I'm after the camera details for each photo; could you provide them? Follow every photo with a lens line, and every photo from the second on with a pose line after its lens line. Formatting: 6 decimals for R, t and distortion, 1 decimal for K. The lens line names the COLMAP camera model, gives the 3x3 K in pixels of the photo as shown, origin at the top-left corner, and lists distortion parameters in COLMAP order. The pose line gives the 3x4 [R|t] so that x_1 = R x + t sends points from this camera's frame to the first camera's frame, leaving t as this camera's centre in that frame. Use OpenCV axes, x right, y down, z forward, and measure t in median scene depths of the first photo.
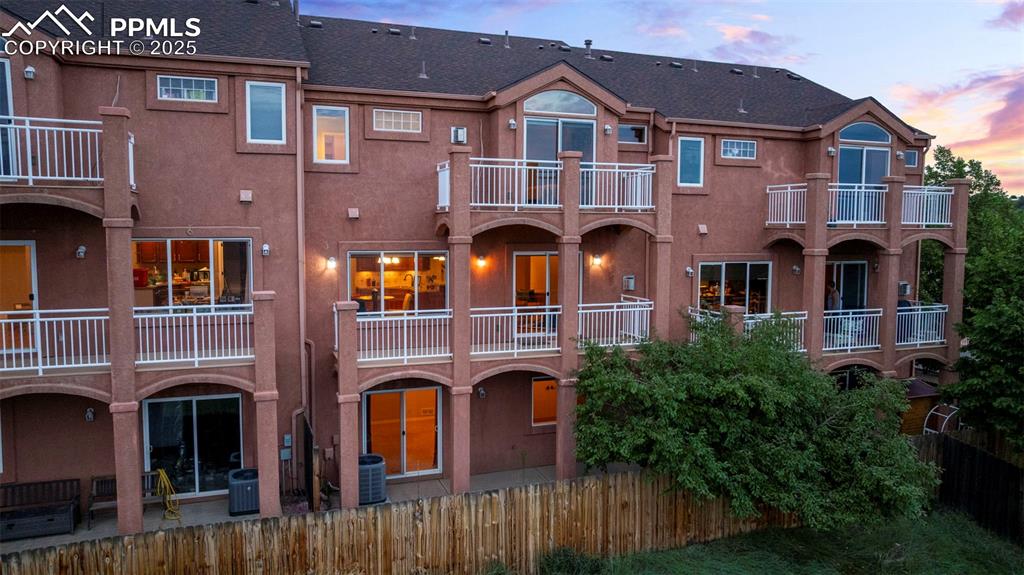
lens RADIAL K [[725.0, 0, 518.2], [0, 725.0, 281.8], [0, 0, 1]] dist [-0.047810, 0.043732]
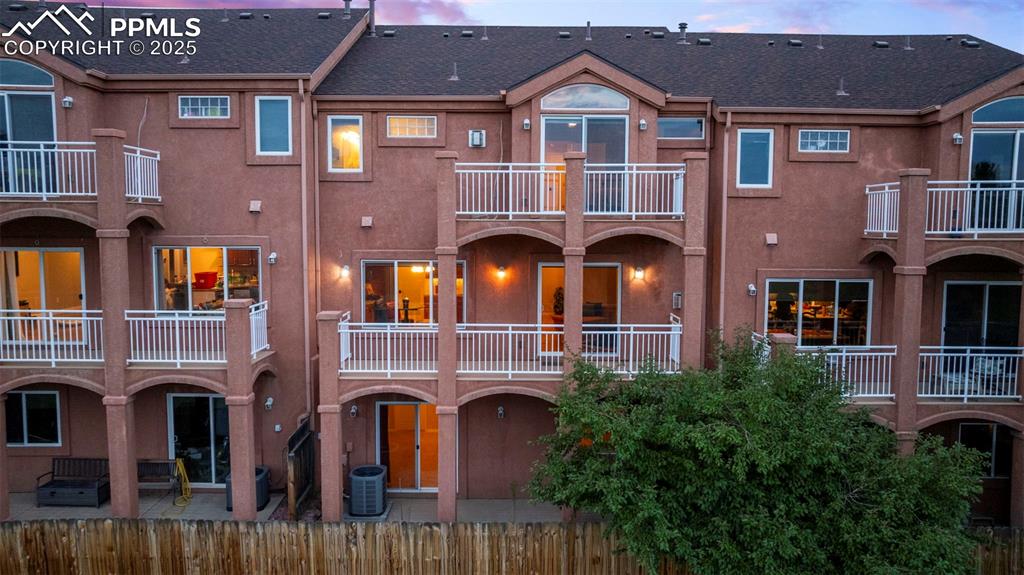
lens RADIAL K [[725.0, 0, 518.2], [0, 725.0, 281.8], [0, 0, 1]] dist [-0.047810, 0.043732]
pose [[0.937047, 0.027713, -0.348103, 0.340101], [-0.027122, 0.999611, 0.006571, -0.026419], [0.348150, 0.003284, 0.937433, 0.151583]]
